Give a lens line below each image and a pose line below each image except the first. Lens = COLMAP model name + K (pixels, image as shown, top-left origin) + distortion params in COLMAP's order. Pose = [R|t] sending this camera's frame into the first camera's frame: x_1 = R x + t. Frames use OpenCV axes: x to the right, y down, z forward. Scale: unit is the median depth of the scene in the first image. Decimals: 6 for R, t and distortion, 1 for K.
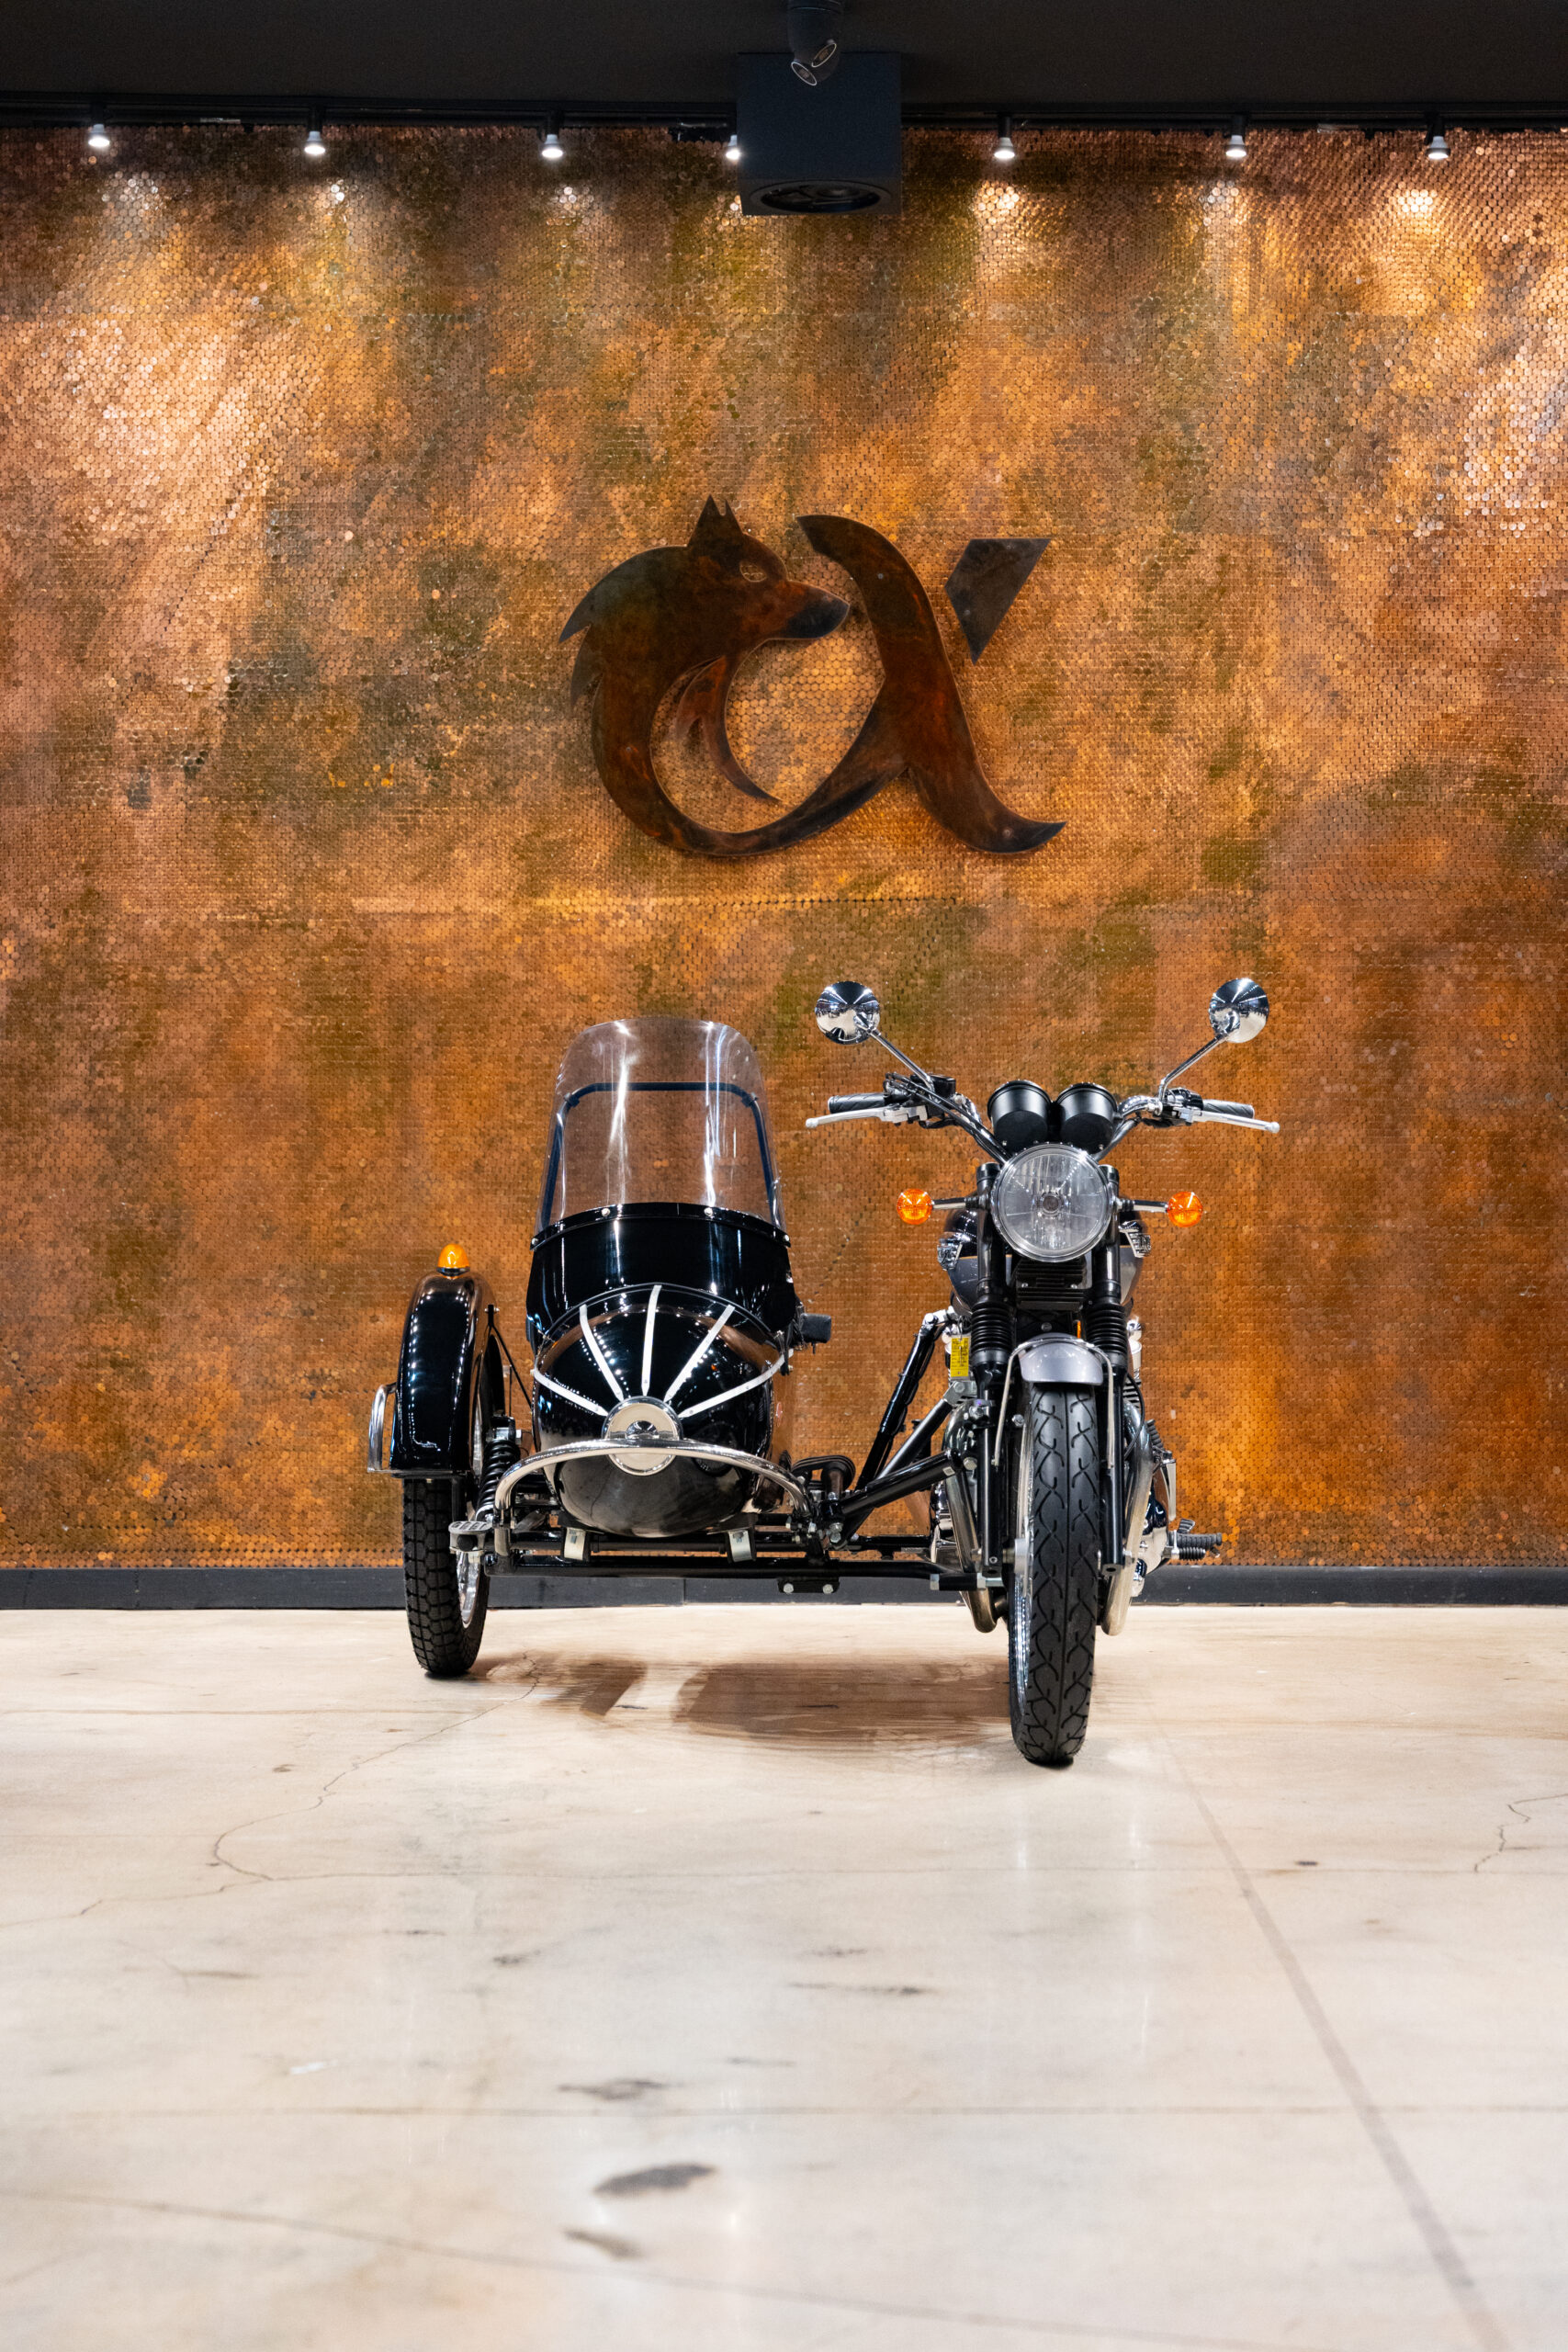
lens RADIAL K [[4676.7, 0, 783.9], [0, 4676.7, 1176.7], [0, 0, 1]] dist [-0.075770, 0.000000]
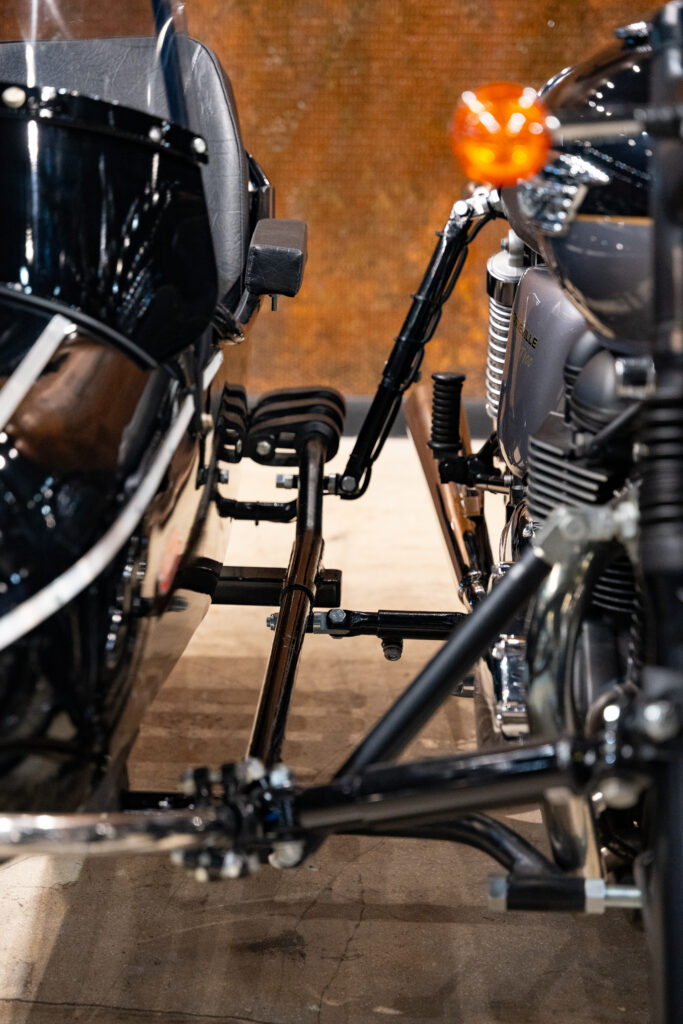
lens RADIAL K [[1894.2, 0, 341.0], [0, 1894.2, 512.0], [0, 0, 1]] dist [-0.009107, 0.000000]
pose [[0.999872, 0.013165, 0.009145, 0.012464], [-0.015300, 0.953977, 0.299488, -0.008333], [-0.004781, -0.299590, 0.954056, 0.735848]]
